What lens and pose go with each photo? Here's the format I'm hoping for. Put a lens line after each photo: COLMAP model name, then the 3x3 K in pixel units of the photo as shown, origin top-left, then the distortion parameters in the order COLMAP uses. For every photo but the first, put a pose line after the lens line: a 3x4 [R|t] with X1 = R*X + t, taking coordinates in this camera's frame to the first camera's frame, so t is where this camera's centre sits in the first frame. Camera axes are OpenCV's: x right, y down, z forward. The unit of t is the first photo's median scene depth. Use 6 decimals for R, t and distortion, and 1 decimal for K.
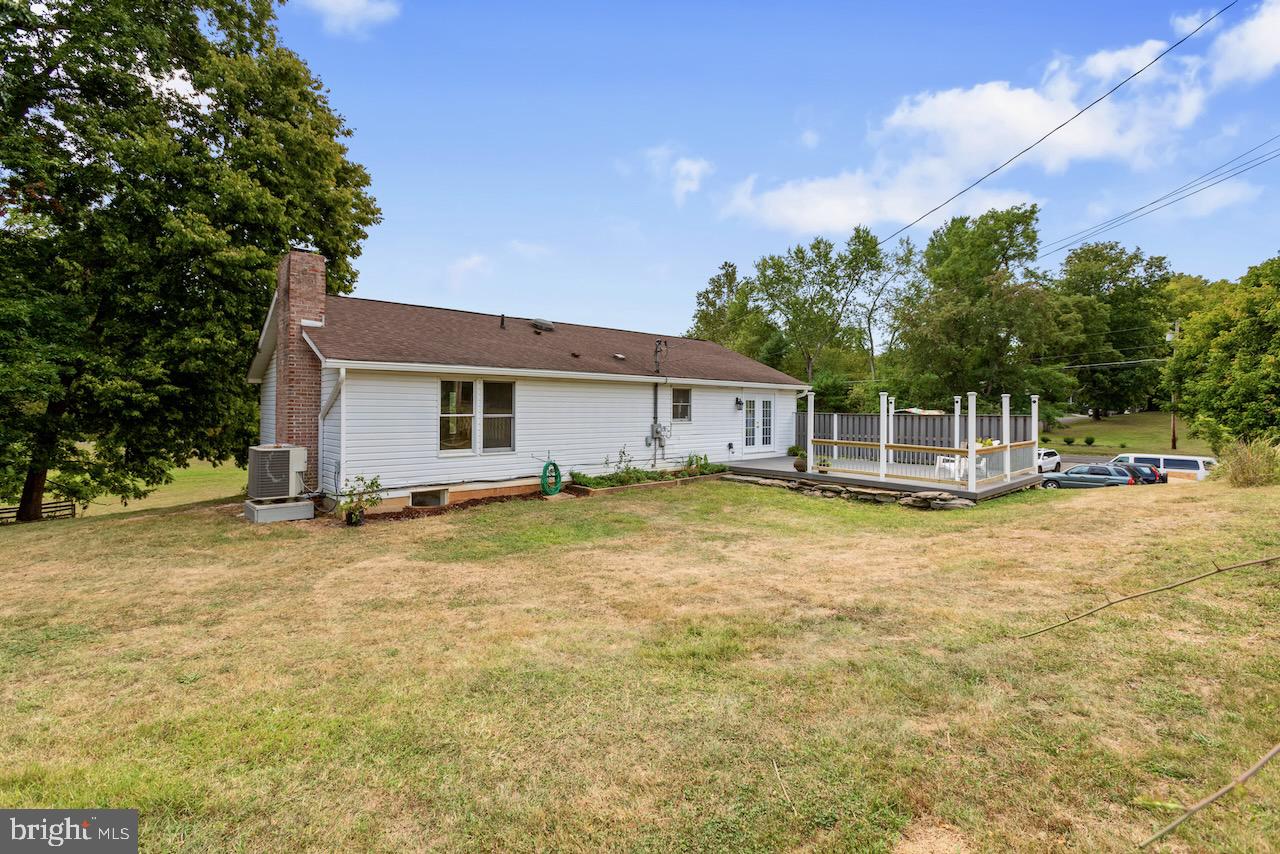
lens RADIAL K [[588.3, 0, 640.0], [0, 588.3, 427.0], [0, 0, 1]] dist [-0.001806, -0.000084]
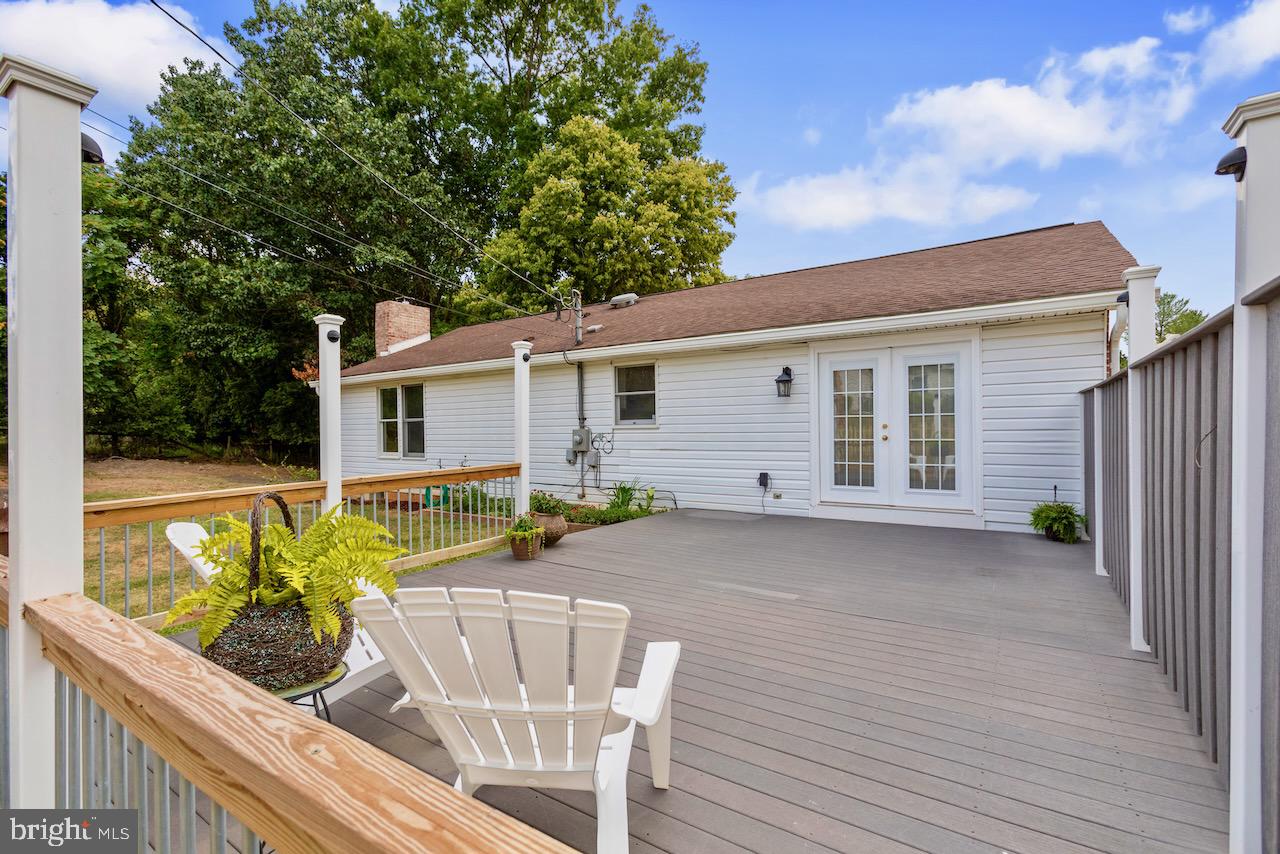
lens RADIAL K [[588.3, 0, 640.0], [0, 588.3, 427.0], [0, 0, 1]] dist [-0.001806, -0.000084]
pose [[0.211428, 0.001170, -0.977393, 0.634964], [-0.003772, 0.999993, 0.000381, -0.007694], [0.977386, 0.003607, 0.211431, 0.923778]]
